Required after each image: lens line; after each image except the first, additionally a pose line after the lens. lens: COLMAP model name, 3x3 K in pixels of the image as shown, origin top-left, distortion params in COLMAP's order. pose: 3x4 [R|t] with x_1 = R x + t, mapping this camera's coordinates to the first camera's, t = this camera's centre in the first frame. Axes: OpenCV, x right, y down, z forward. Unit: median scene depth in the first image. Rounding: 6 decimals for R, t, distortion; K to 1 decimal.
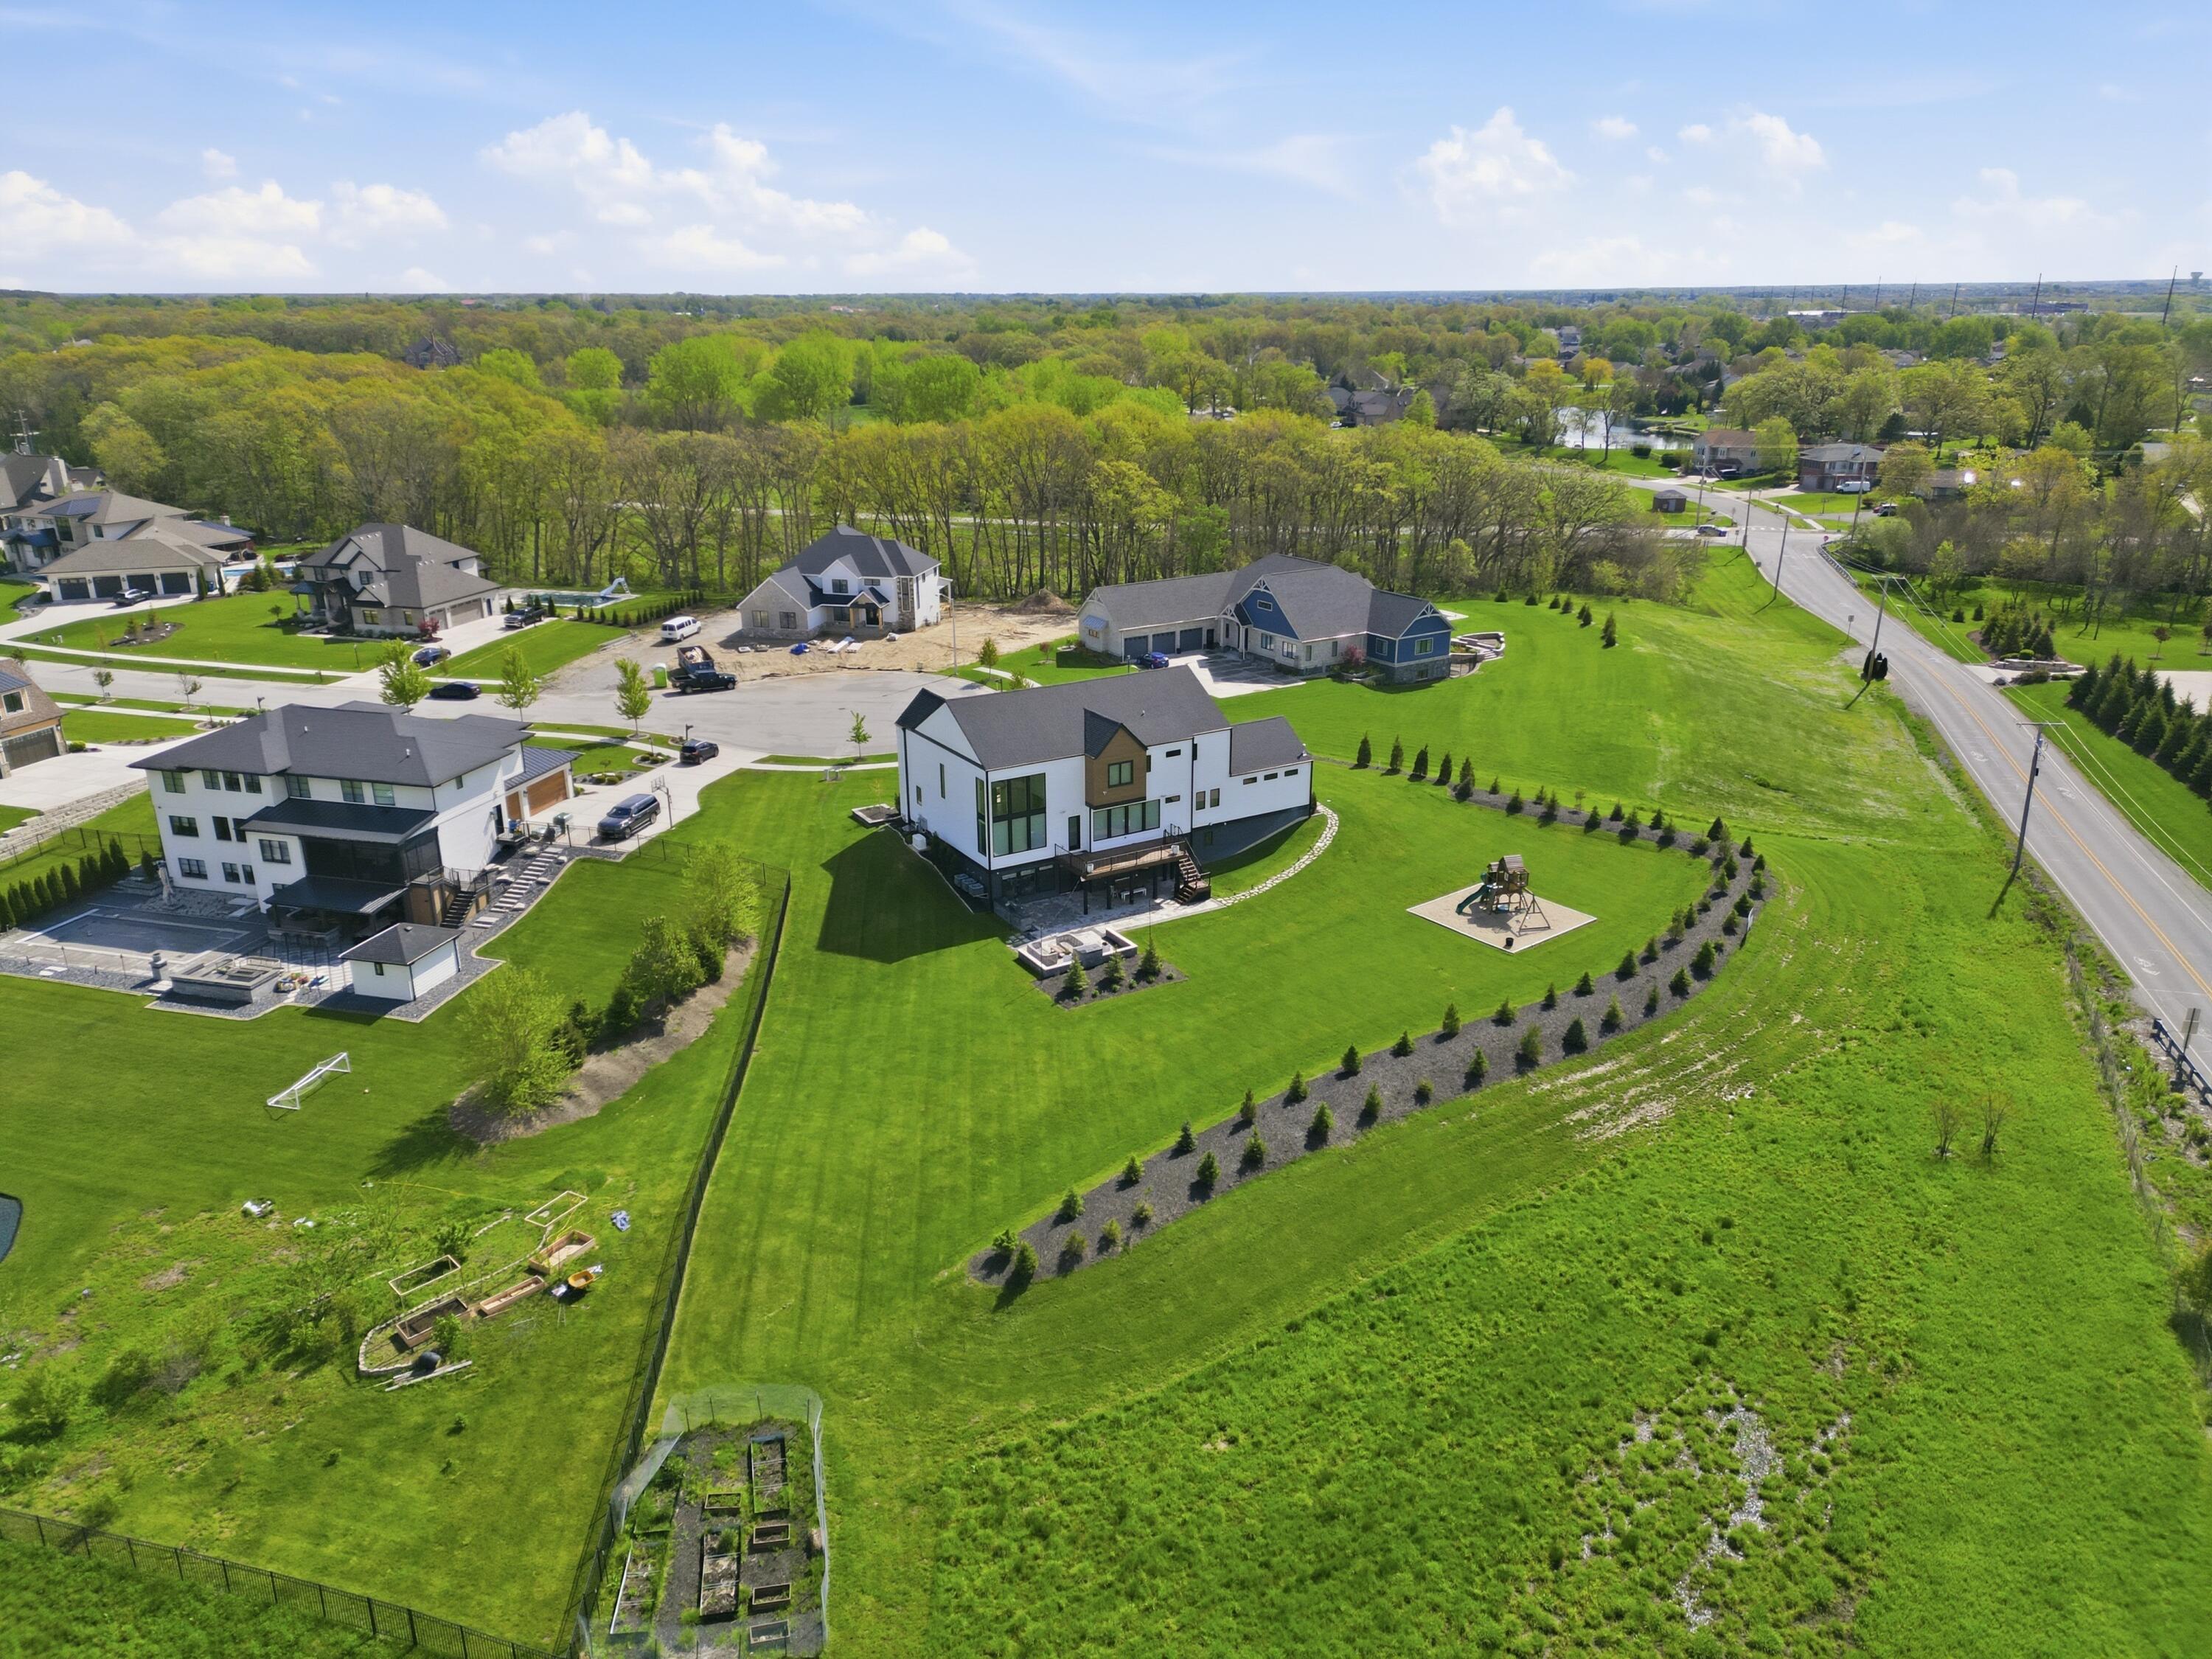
lens RADIAL K [[1528.7, 0, 1106.0], [0, 1528.7, 829.5], [0, 0, 1]] dist [0.083459, -0.078903]
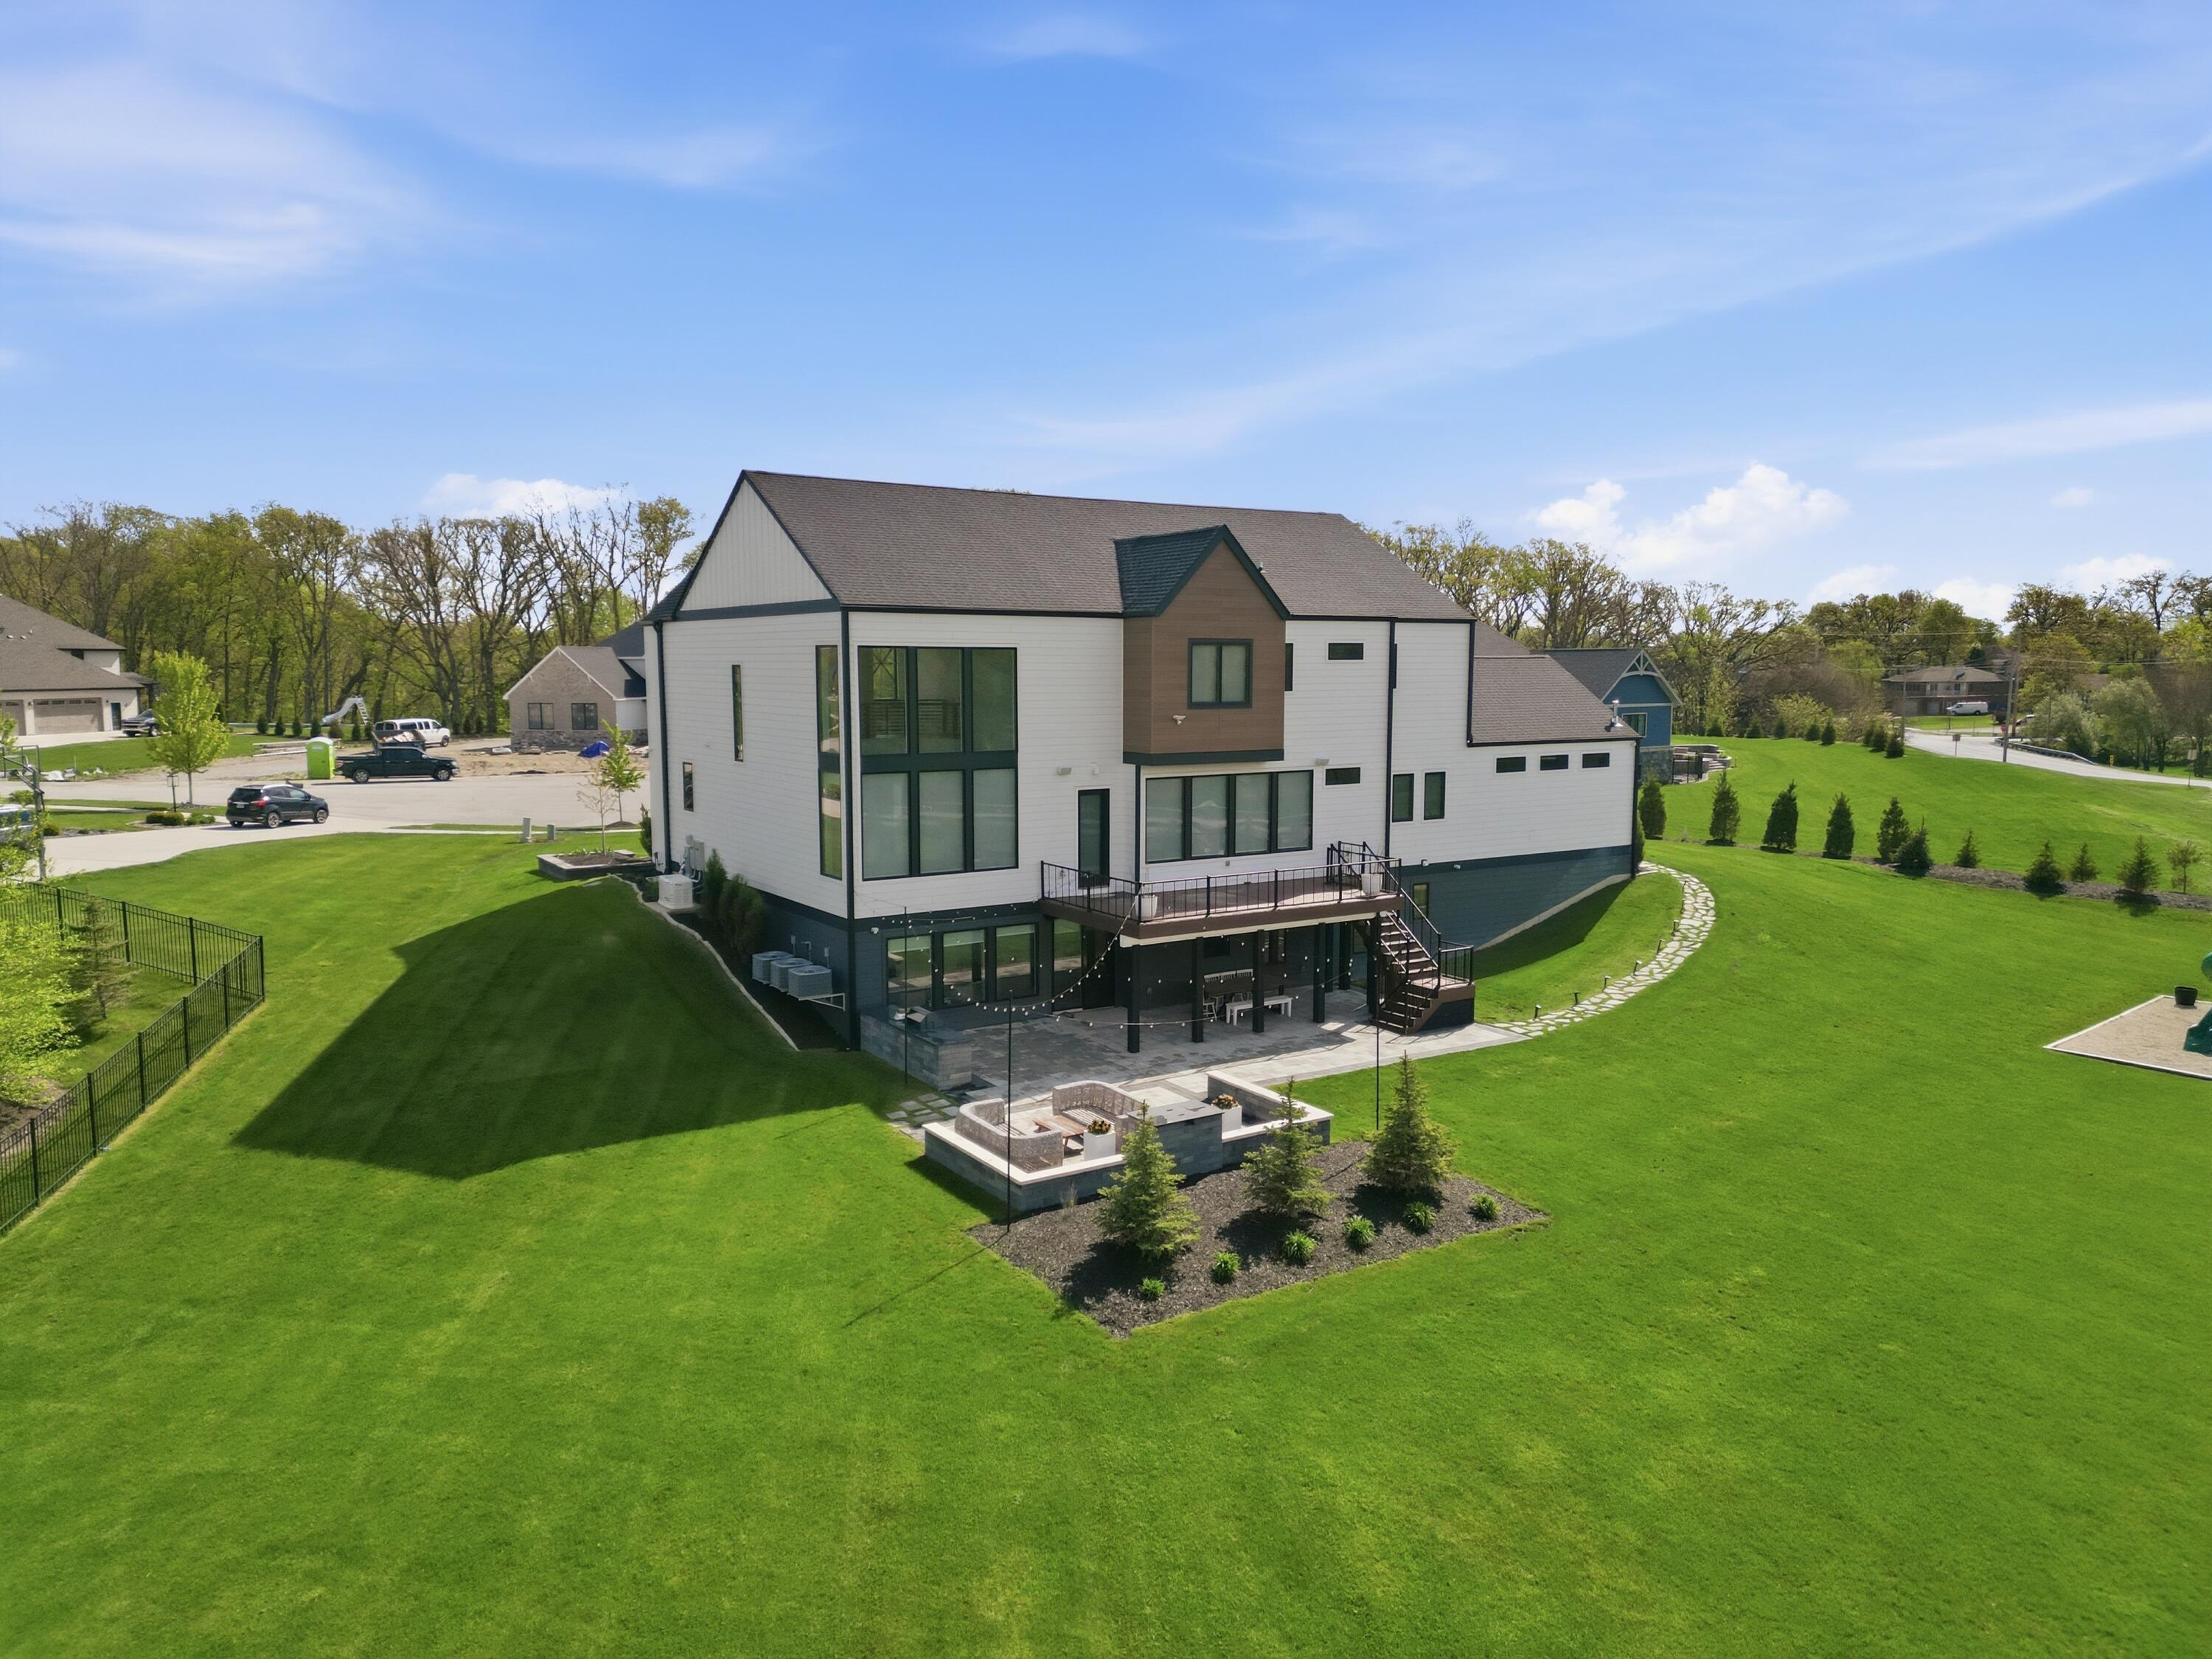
lens RADIAL K [[1528.7, 0, 1106.0], [0, 1528.7, 829.5], [0, 0, 1]] dist [0.083459, -0.078903]
pose [[0.999338, 0.001131, 0.036363, -0.030650], [0.007103, 0.974216, -0.225506, 0.080965], [-0.035681, 0.225615, 0.973563, 0.637625]]
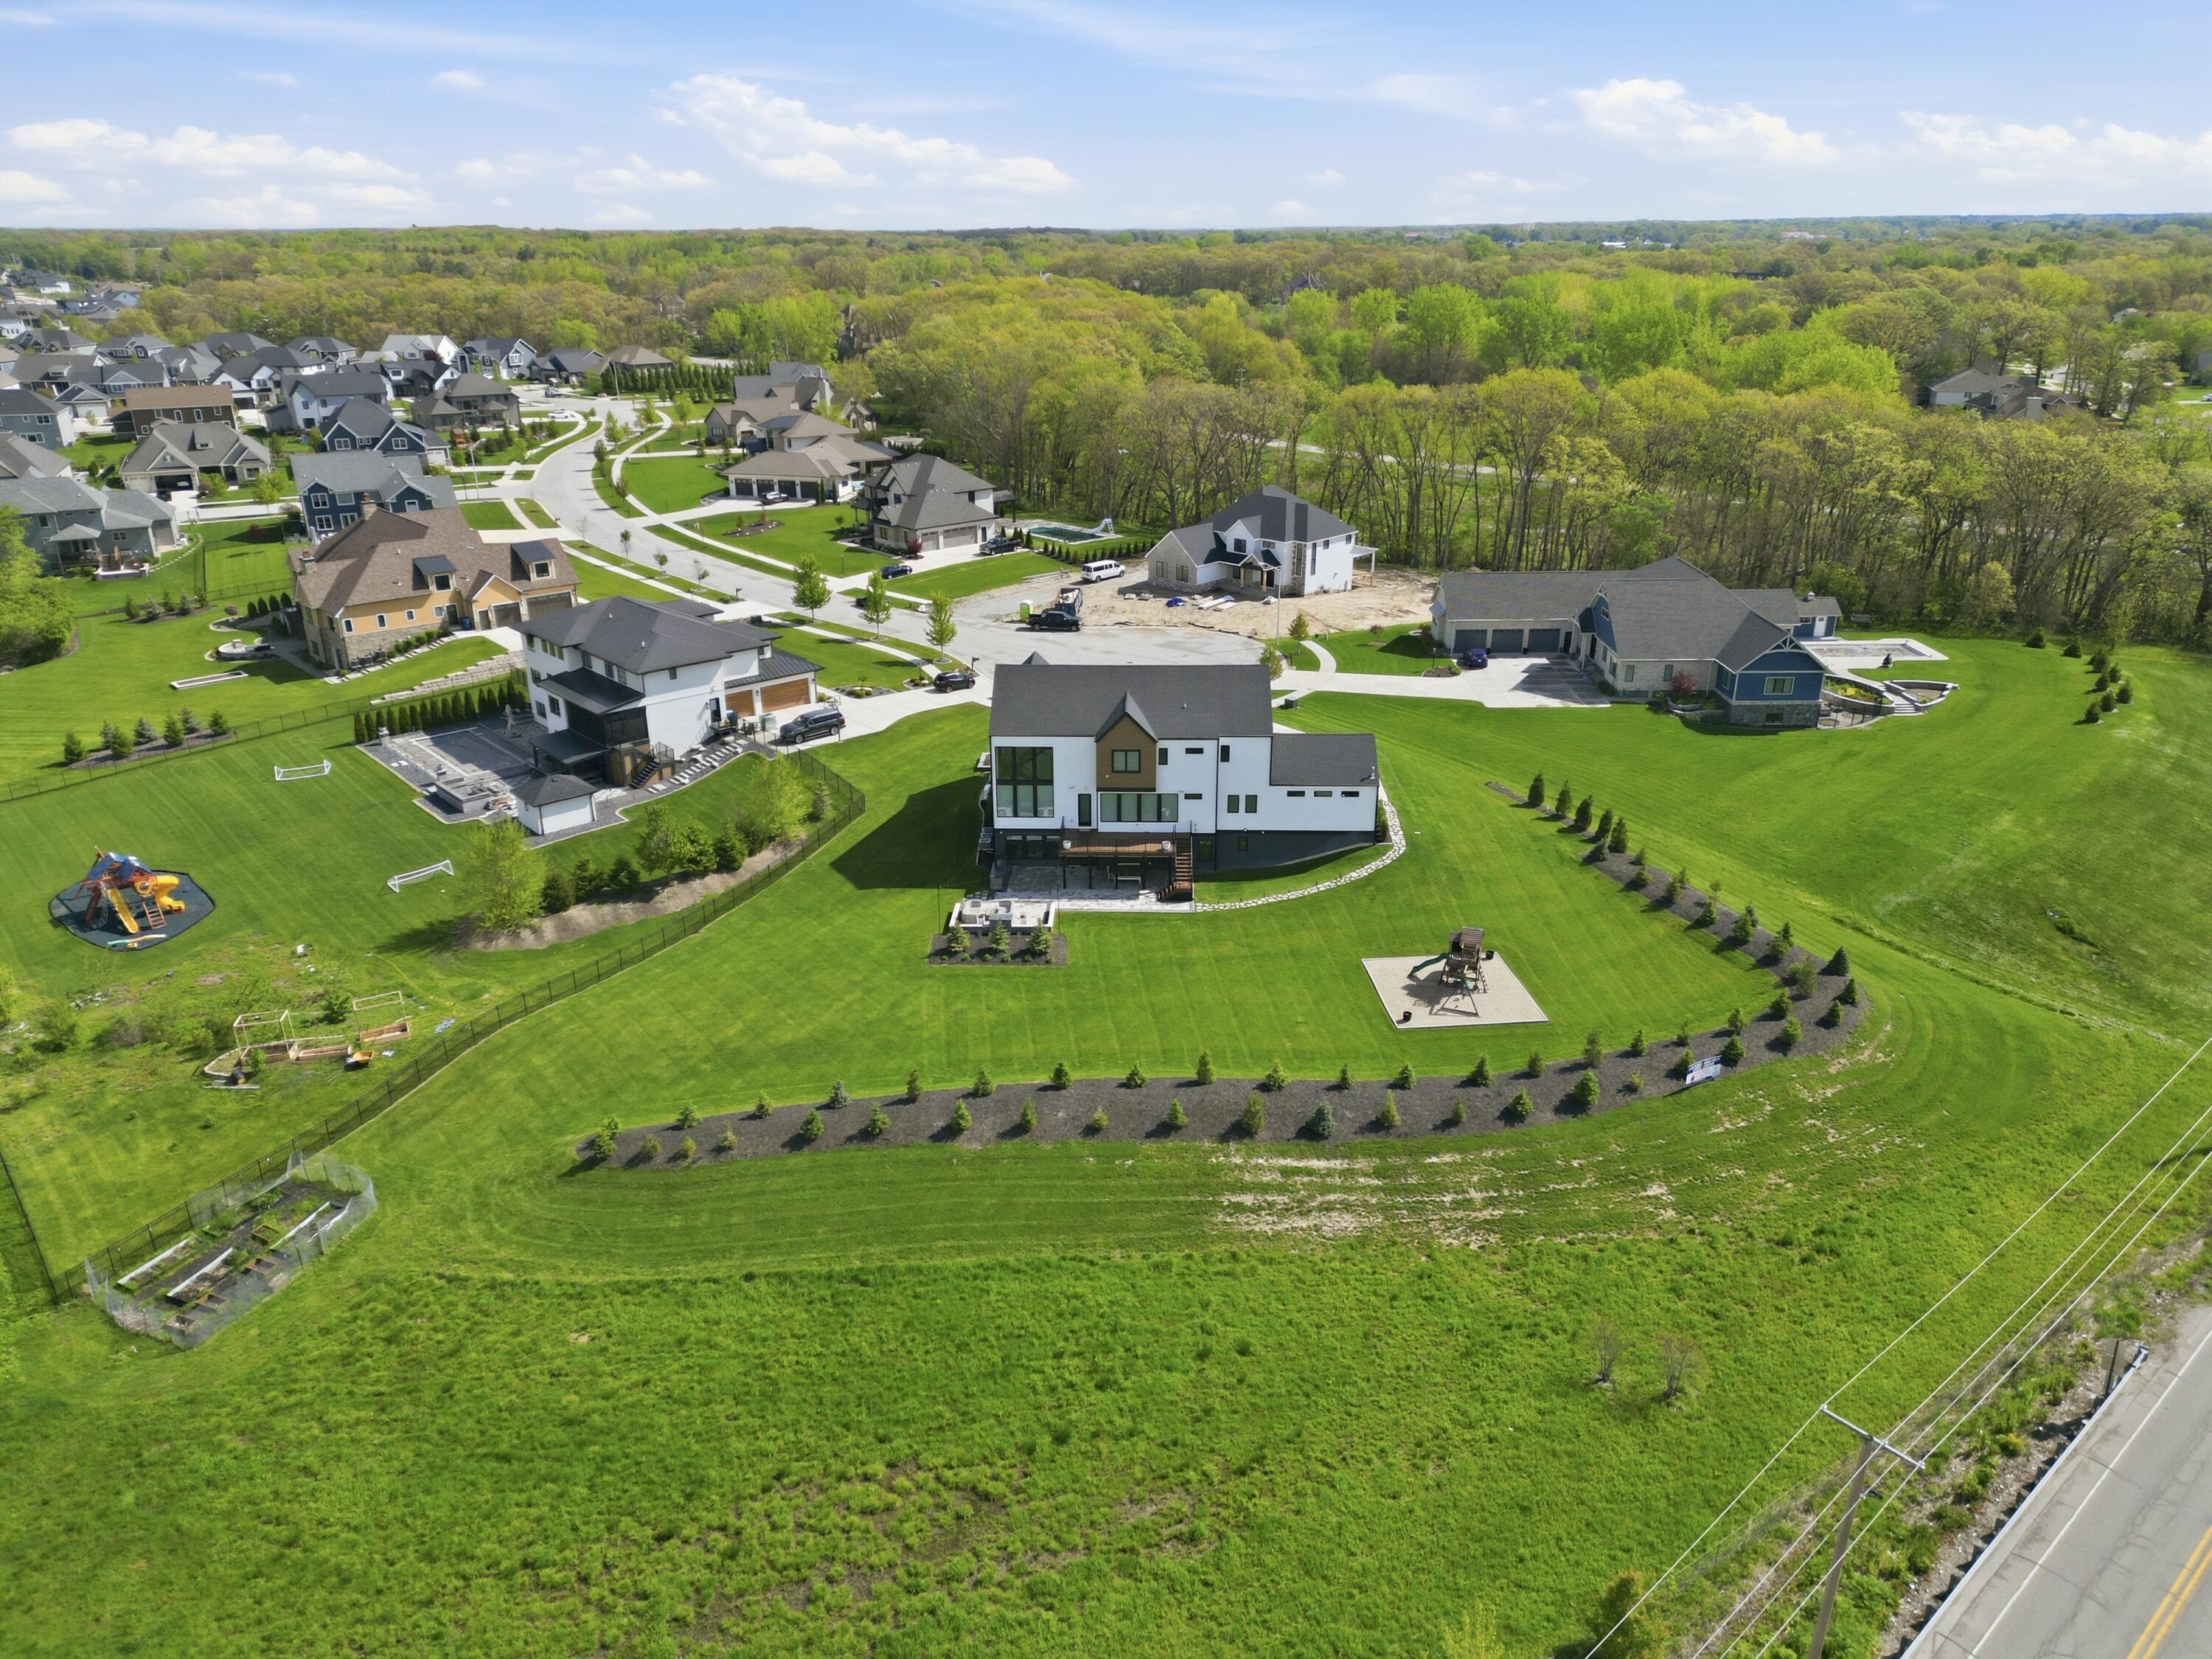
lens RADIAL K [[1528.7, 0, 1106.0], [0, 1528.7, 829.5], [0, 0, 1]] dist [0.083459, -0.078903]
pose [[0.838456, 0.197432, -0.507950, 0.511595], [-0.176337, 0.980214, 0.089920, -0.079093], [0.515652, 0.014177, 0.856681, 0.121138]]
